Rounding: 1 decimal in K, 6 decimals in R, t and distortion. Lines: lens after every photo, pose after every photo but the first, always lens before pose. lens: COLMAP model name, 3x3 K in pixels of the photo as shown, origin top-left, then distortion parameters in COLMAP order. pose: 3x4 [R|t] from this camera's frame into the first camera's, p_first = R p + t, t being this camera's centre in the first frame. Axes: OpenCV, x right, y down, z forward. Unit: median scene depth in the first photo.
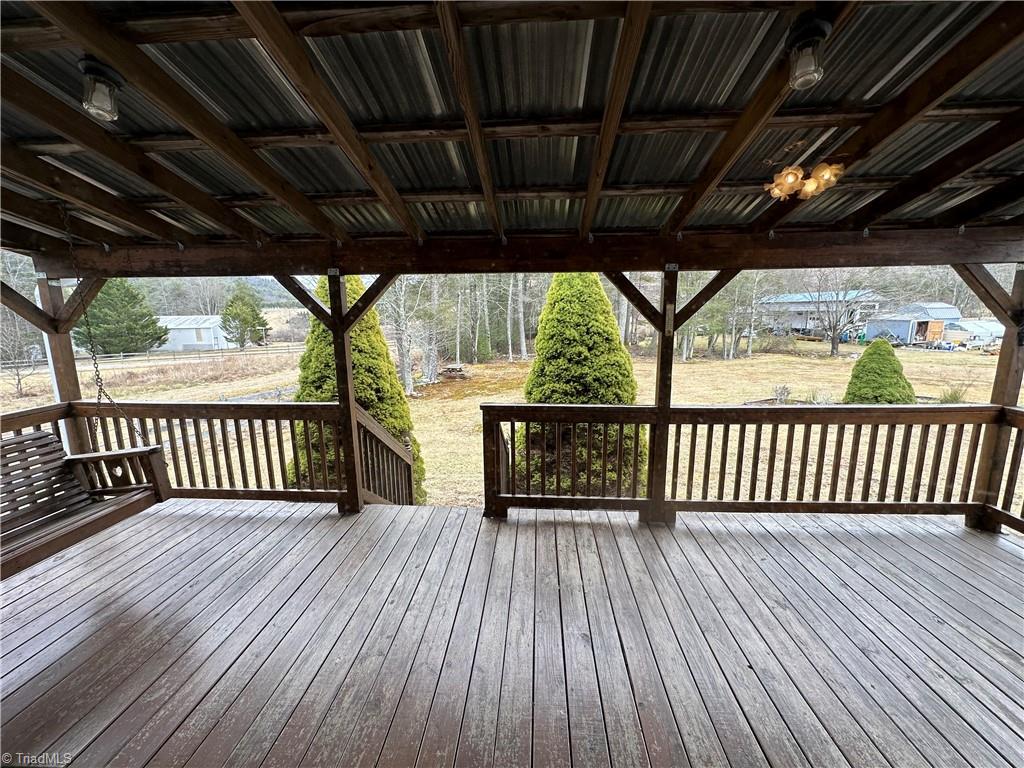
lens RADIAL K [[407.4, 0, 511.4], [0, 407.4, 385.2], [0, 0, 1]] dist [-0.004177, 0.001046]
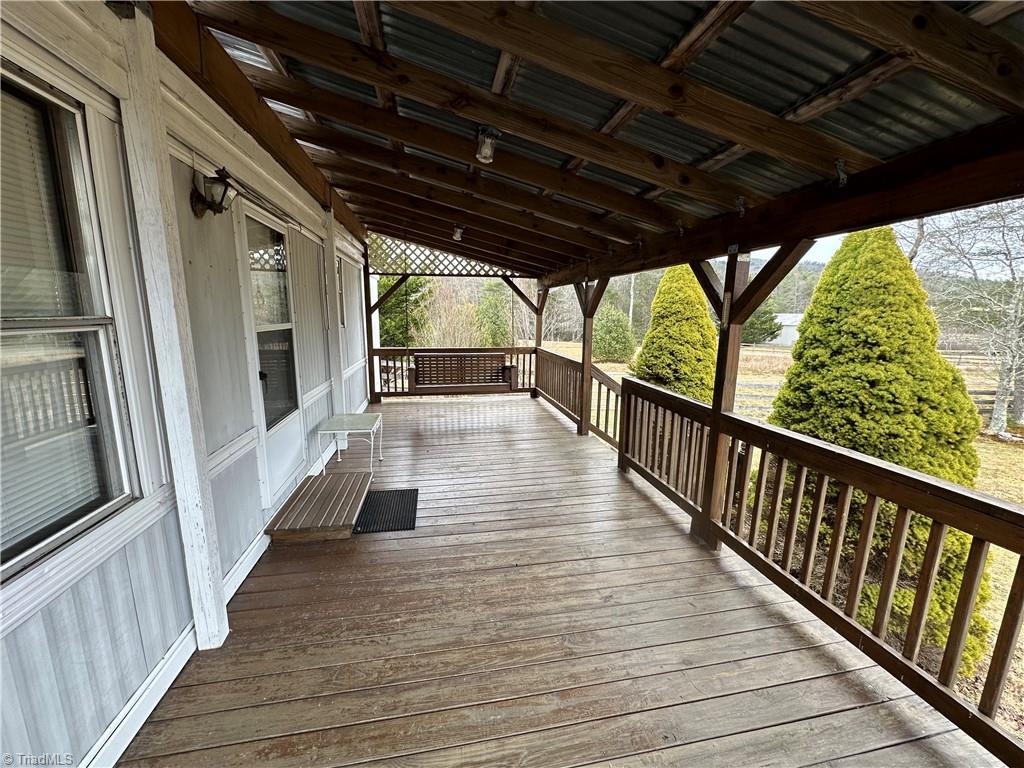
lens RADIAL K [[407.4, 0, 509.8], [0, 407.4, 385.7], [0, 0, 1]] dist [-0.004177, 0.001046]
pose [[0.248327, 0.183170, -0.951201, 0.716490], [-0.179037, 0.973720, 0.140766, -0.026944], [0.951987, 0.135344, 0.274595, 0.211918]]
